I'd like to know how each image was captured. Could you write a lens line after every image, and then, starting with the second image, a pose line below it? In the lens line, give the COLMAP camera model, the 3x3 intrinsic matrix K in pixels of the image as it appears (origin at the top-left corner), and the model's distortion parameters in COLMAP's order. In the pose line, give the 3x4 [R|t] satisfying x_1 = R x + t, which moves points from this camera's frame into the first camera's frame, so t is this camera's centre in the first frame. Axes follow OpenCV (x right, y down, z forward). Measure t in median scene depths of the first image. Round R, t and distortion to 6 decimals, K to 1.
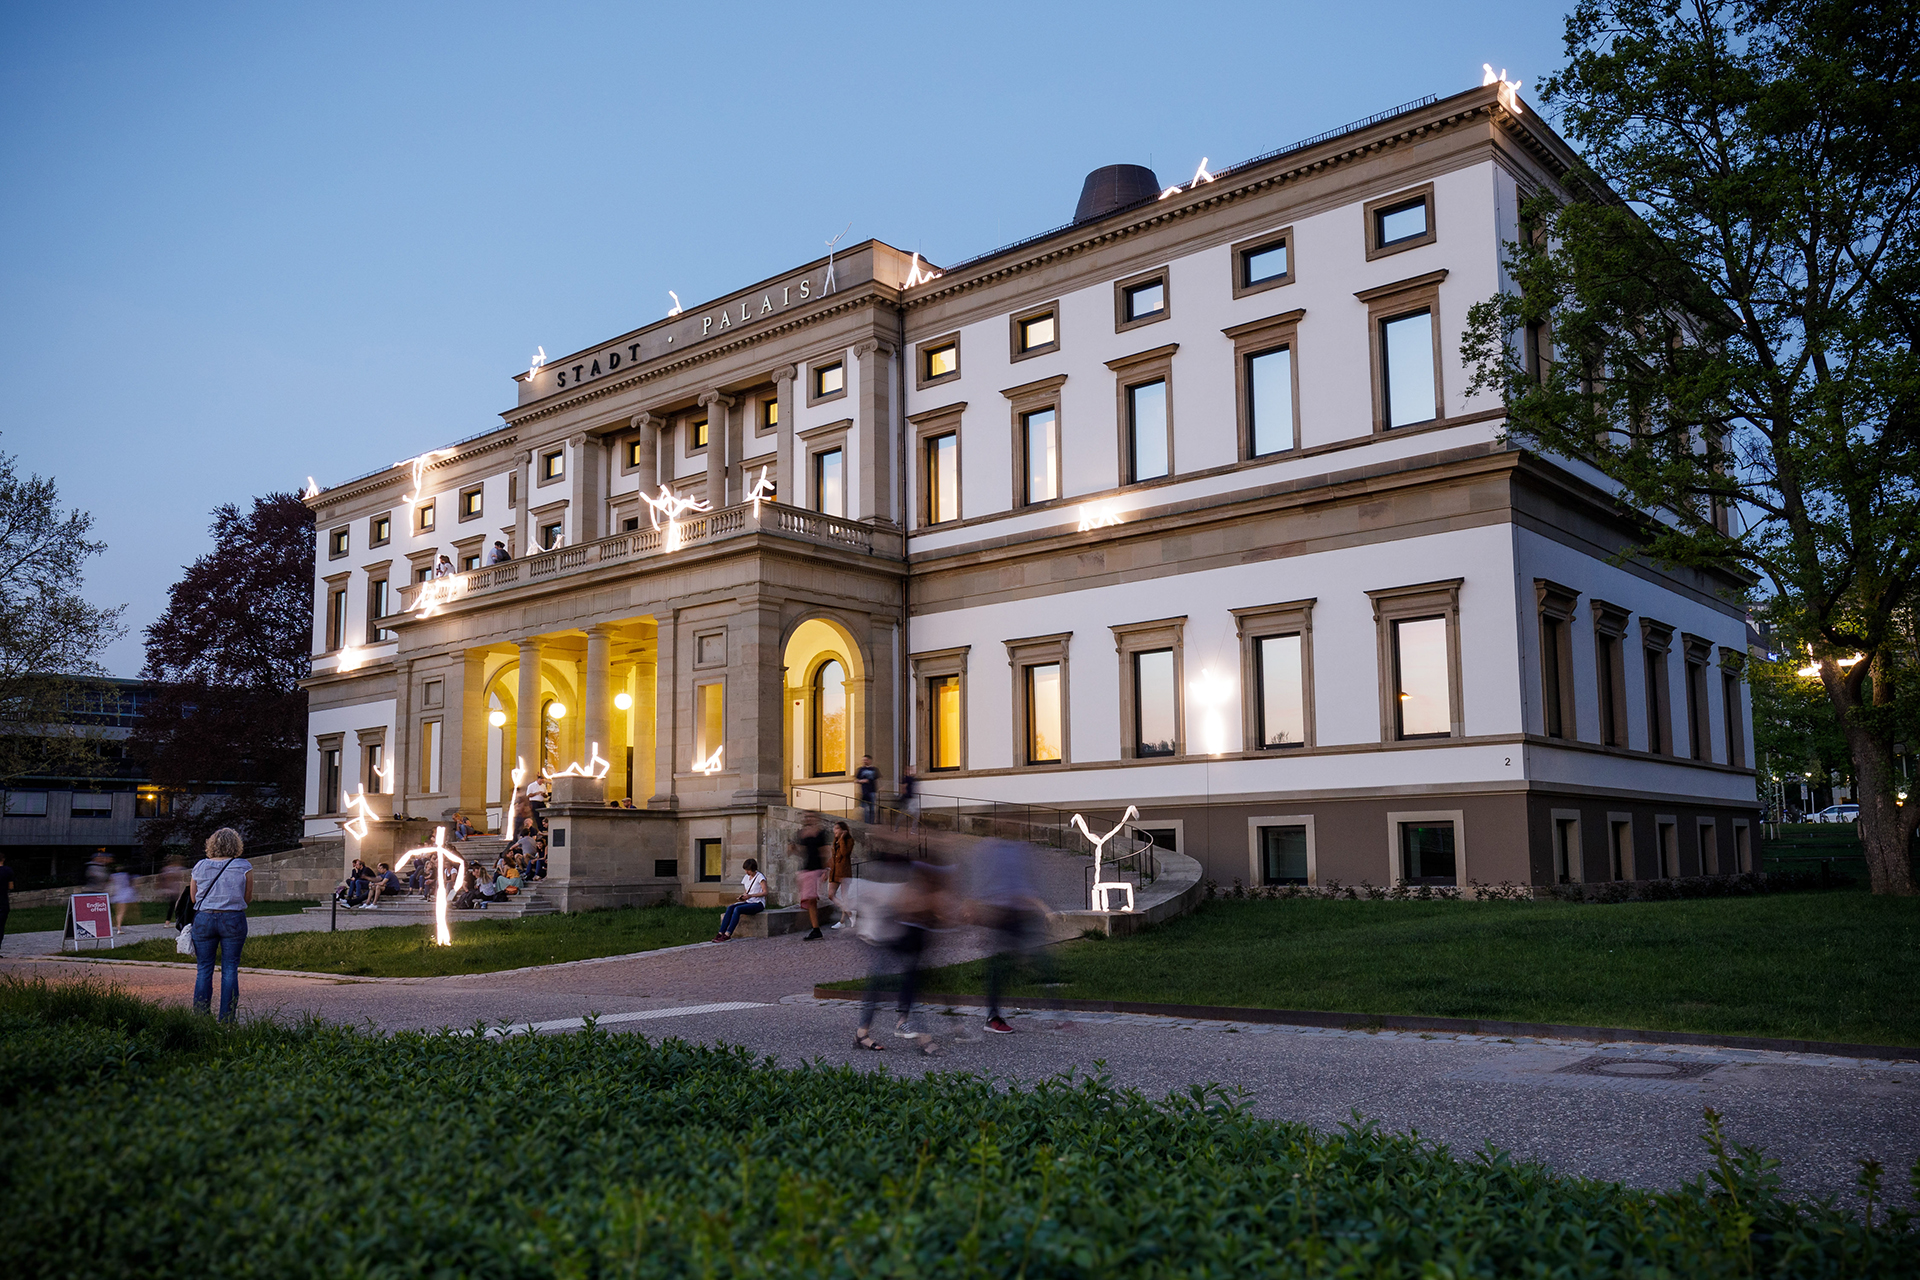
lens RADIAL K [[1502.5, 0, 1023.6], [0, 1502.5, 687.7], [0, 0, 1]] dist [0.008000, 0.003154]
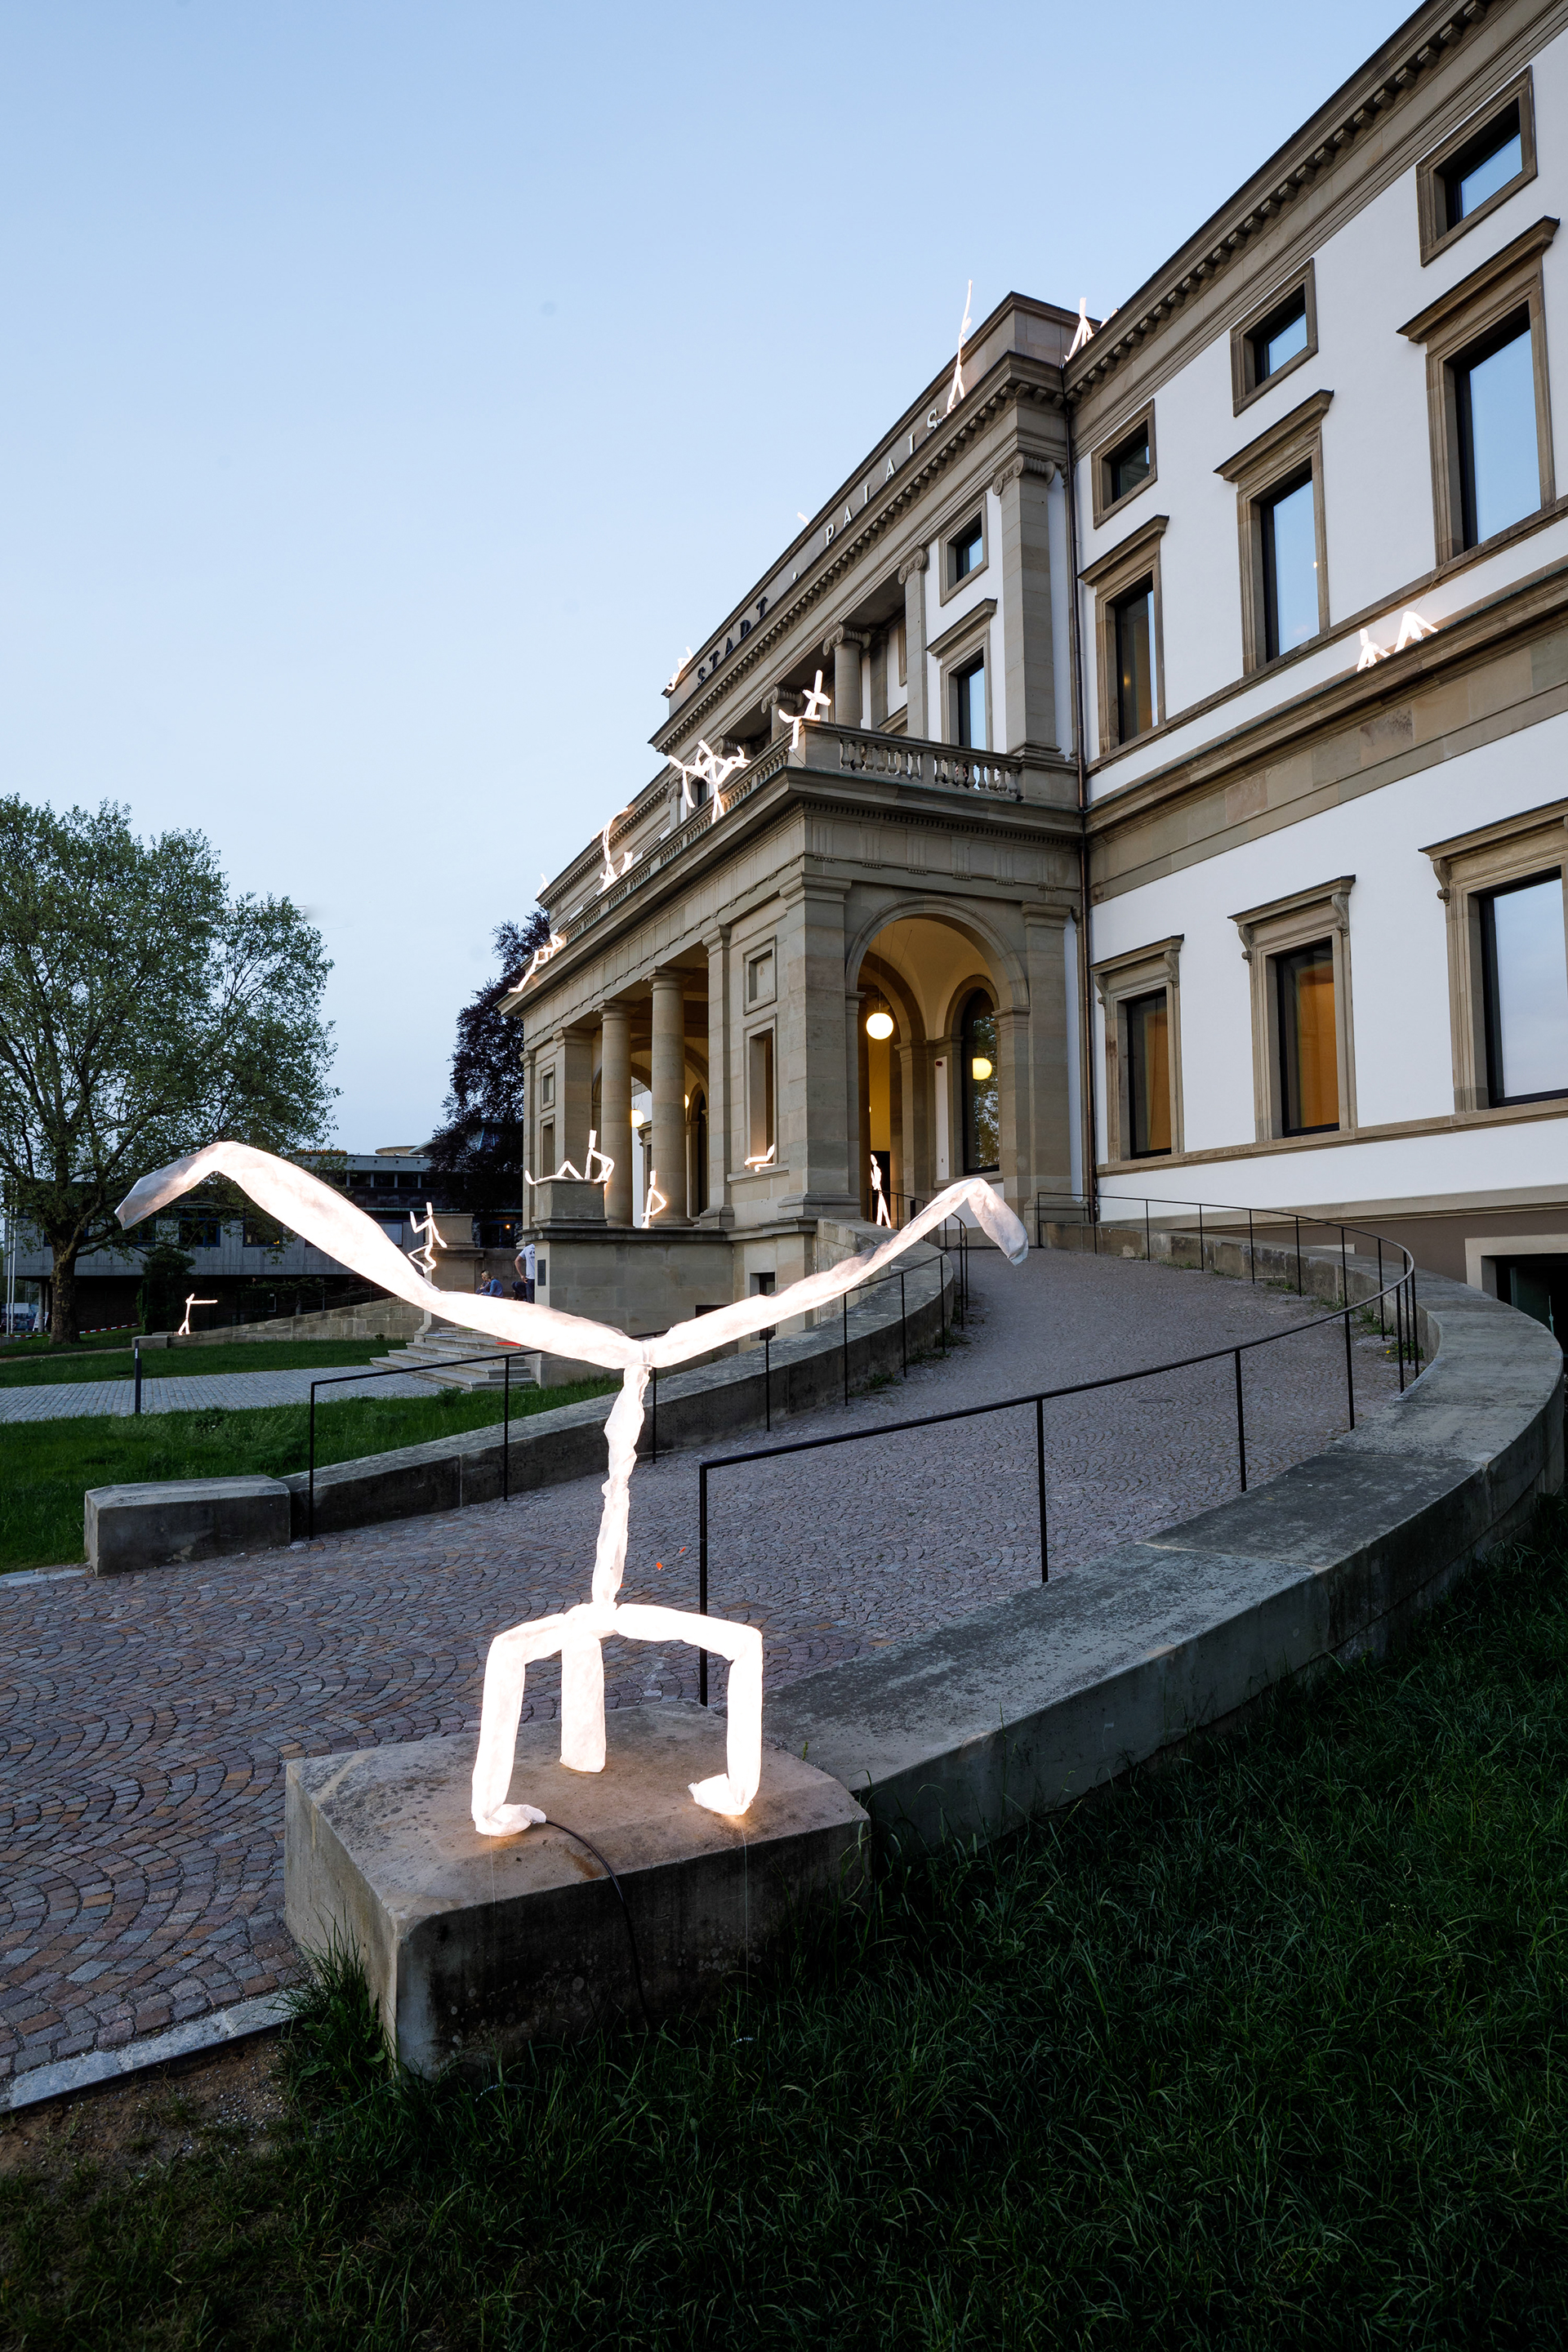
lens RADIAL K [[1463.3, 0, 786.4], [0, 1463.3, 1182.7], [0, 0, 1]] dist [-0.008876, -0.002277]
pose [[0.898576, -0.028772, -0.437874, 0.066717], [0.048692, 0.998224, 0.034331, 0.037570], [0.436108, -0.052170, 0.898381, 0.409611]]
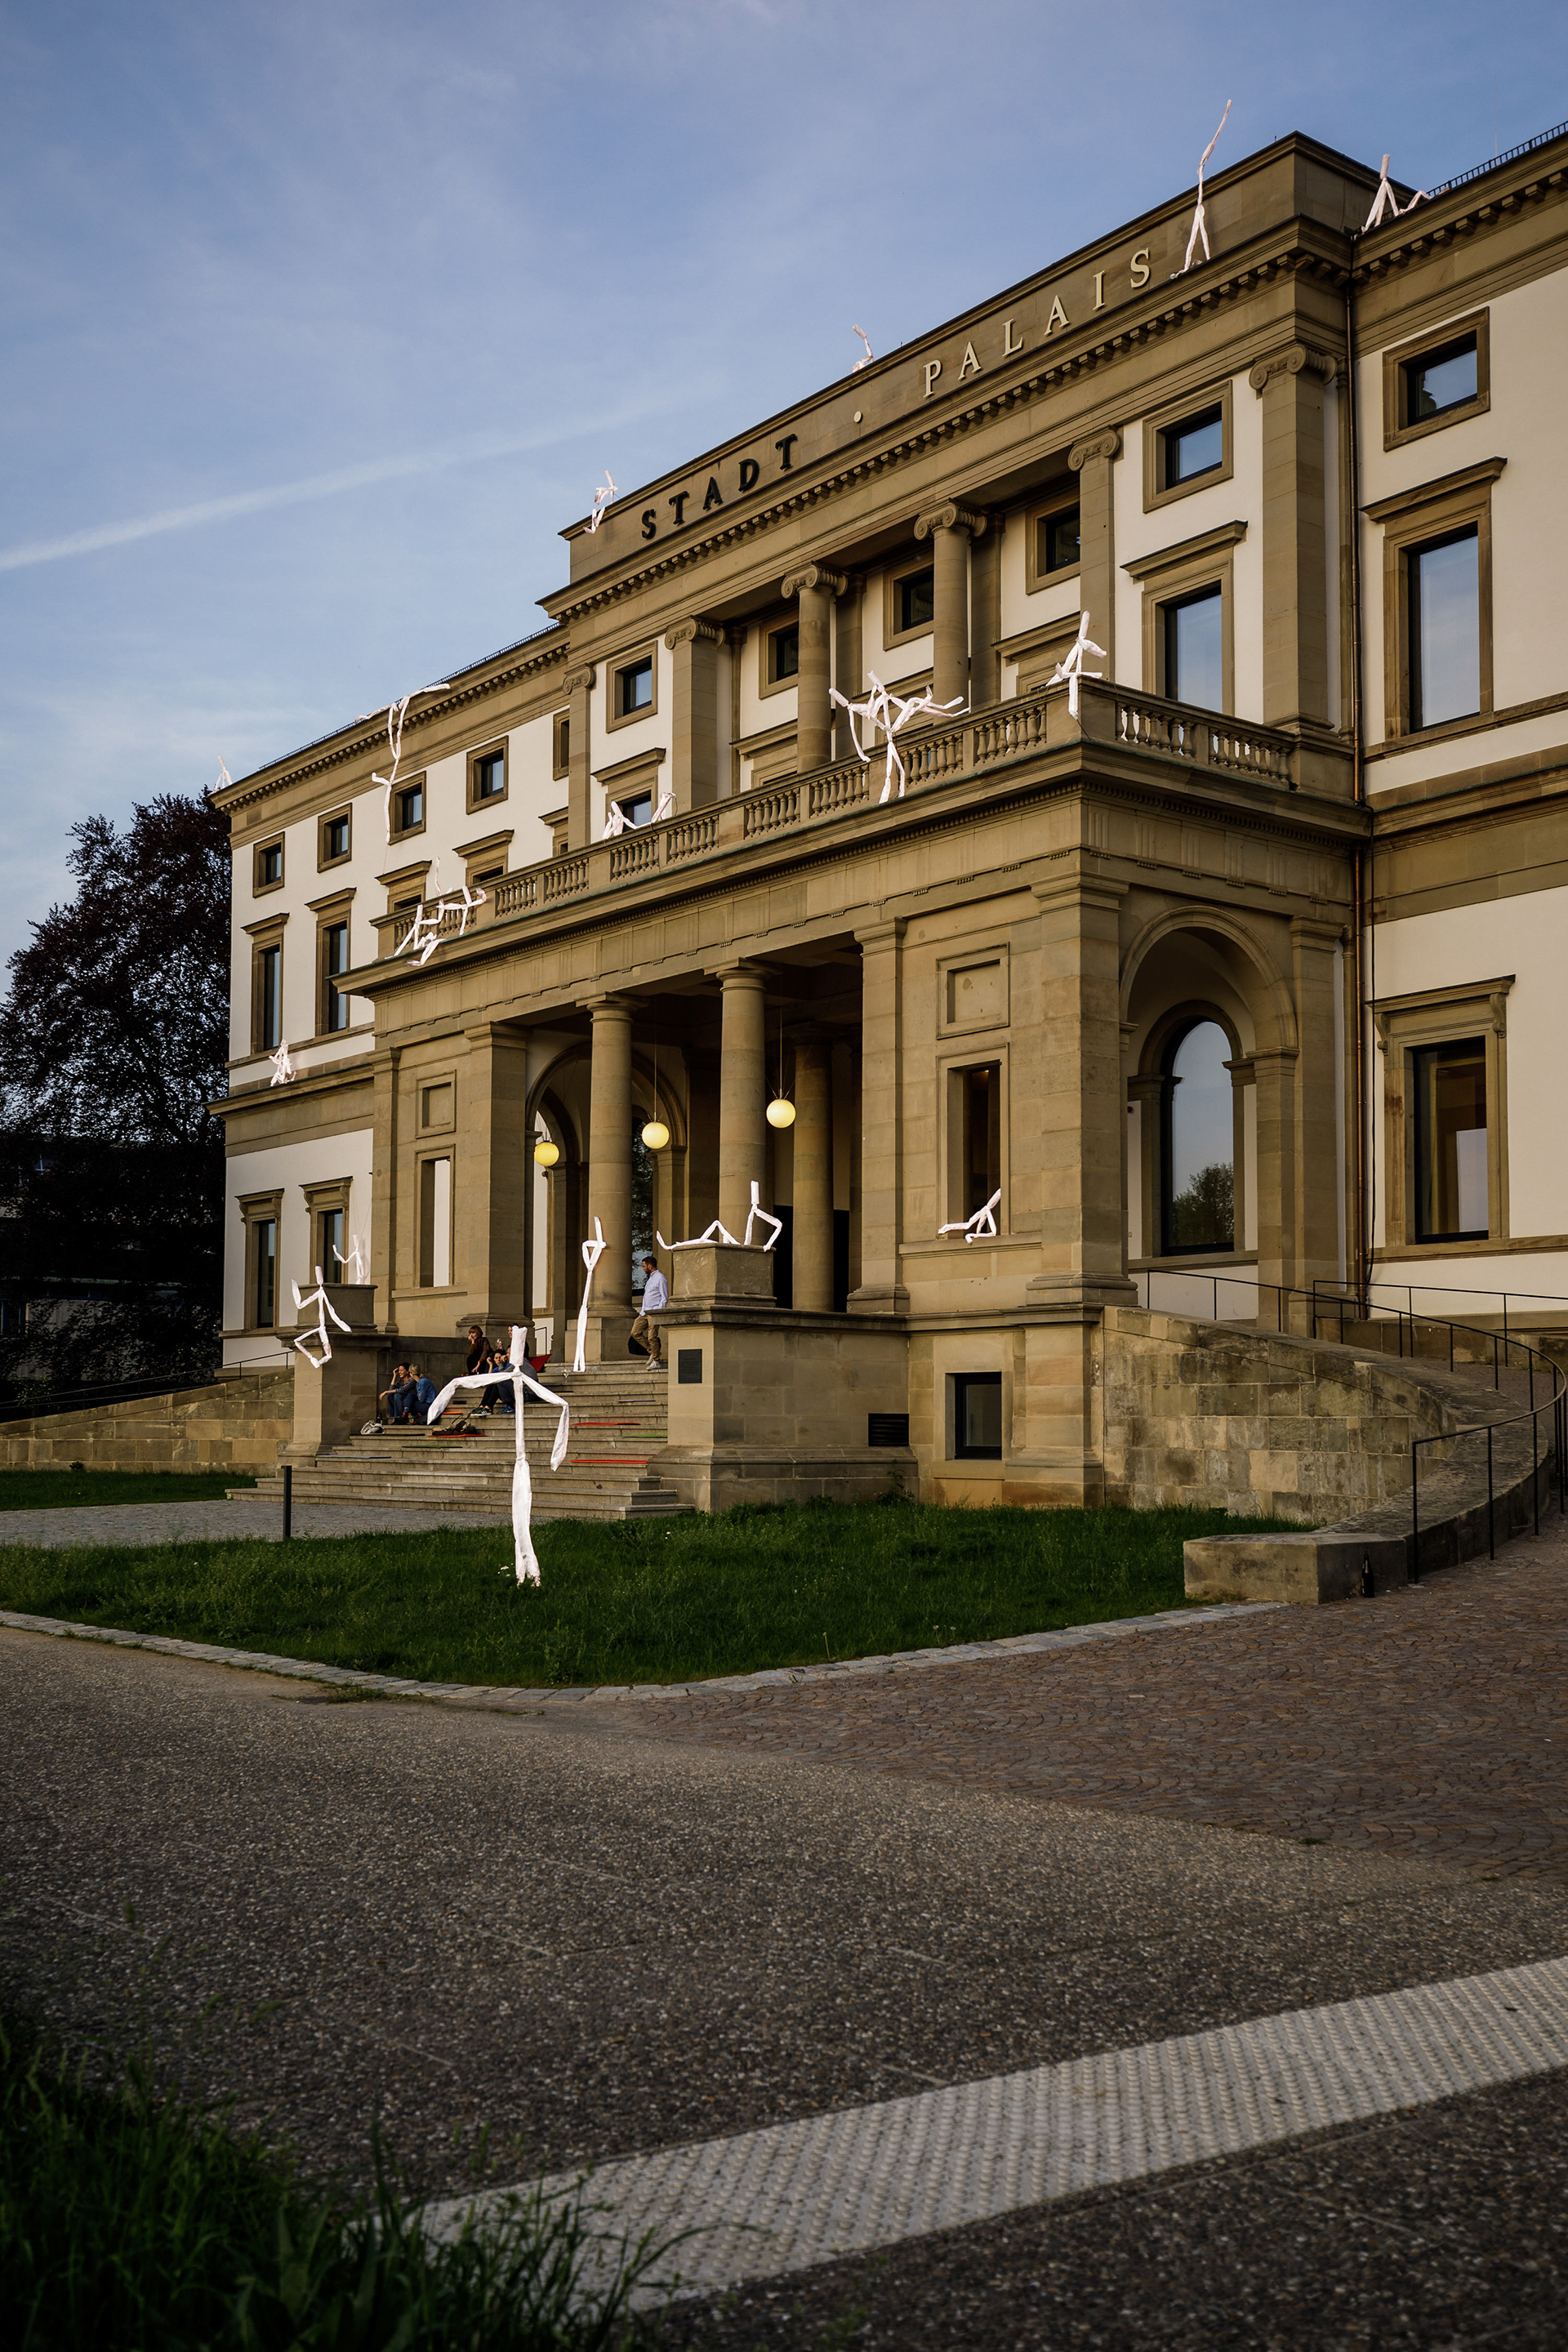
lens RADIAL K [[2427.3, 0, 745.7], [0, 2427.3, 1260.0], [0, 0, 1]] dist [0.048605, 0.000000]
pose [[0.973471, 0.002862, -0.228792, -0.090450], [0.007670, 0.998952, 0.045131, 0.023665], [0.228681, -0.045688, 0.972429, 0.182219]]
